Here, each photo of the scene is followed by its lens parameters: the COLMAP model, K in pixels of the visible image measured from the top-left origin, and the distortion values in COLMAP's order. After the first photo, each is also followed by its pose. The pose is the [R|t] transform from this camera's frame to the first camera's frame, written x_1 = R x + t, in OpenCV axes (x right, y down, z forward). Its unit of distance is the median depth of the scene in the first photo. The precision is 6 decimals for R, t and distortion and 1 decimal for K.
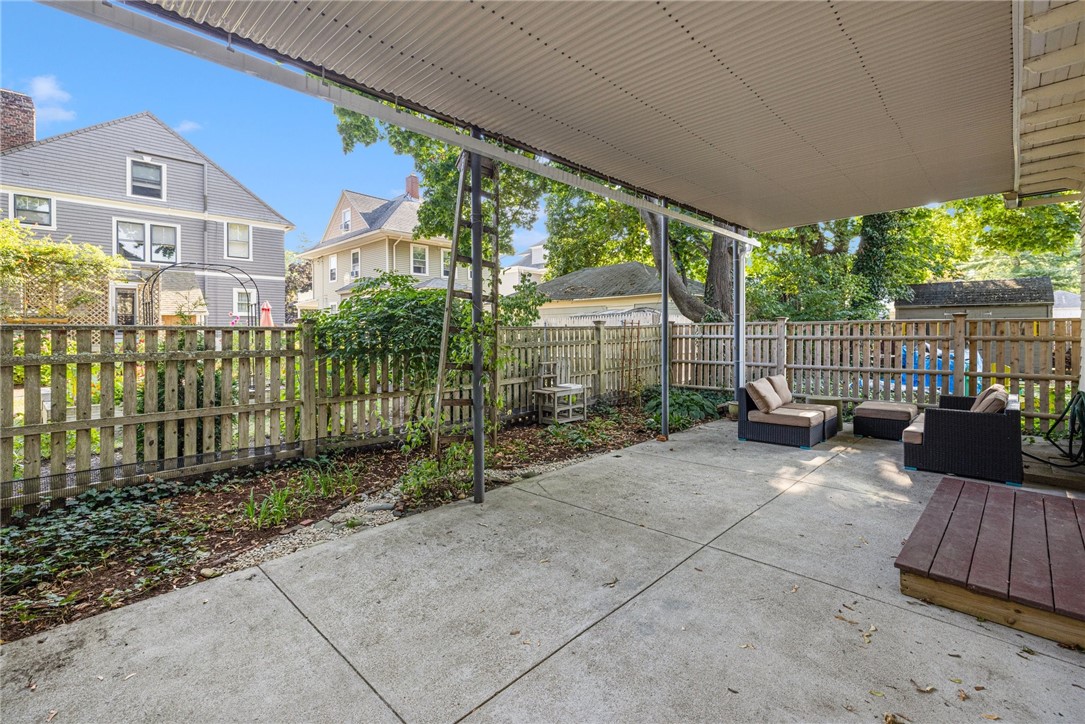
lens RADIAL K [[487.7, 0, 531.6], [0, 487.7, 329.4], [0, 0, 1]] dist [0.005121, 0.001706]
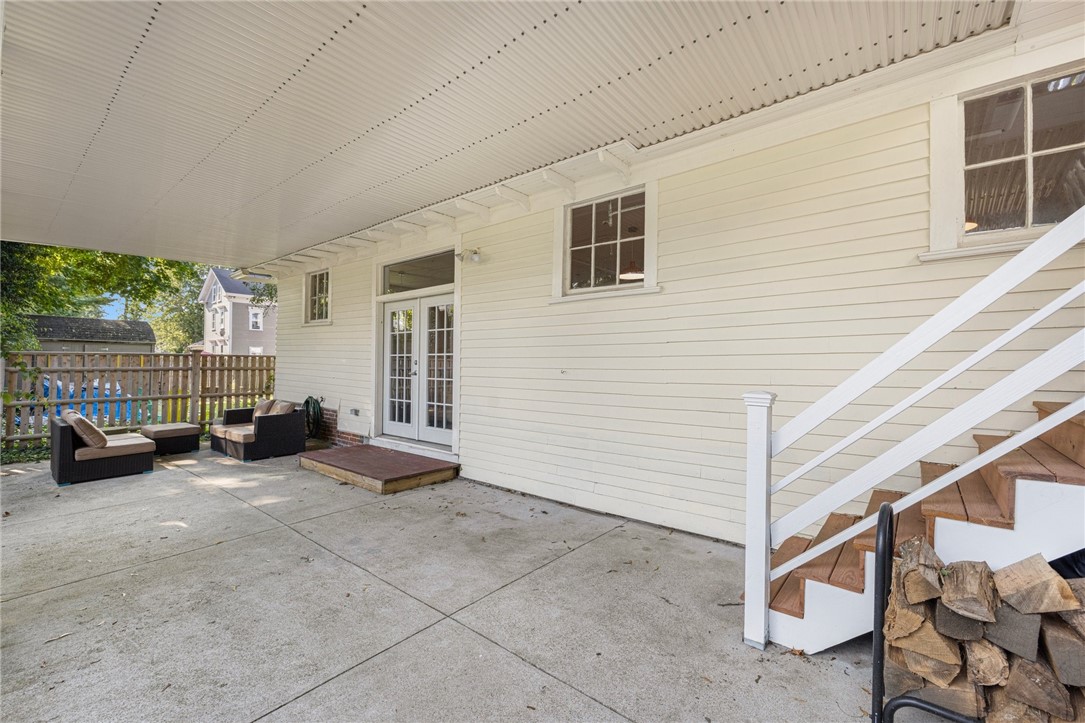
lens RADIAL K [[452.0, 0, 537.2], [0, 452.0, 363.7], [0, 0, 1]] dist [-0.000874, 0.000363]
pose [[-0.087136, 0.010026, 0.996146, -0.895389], [-0.009939, 0.999891, -0.010933, 0.017145], [-0.996147, -0.010853, -0.087027, 0.437474]]
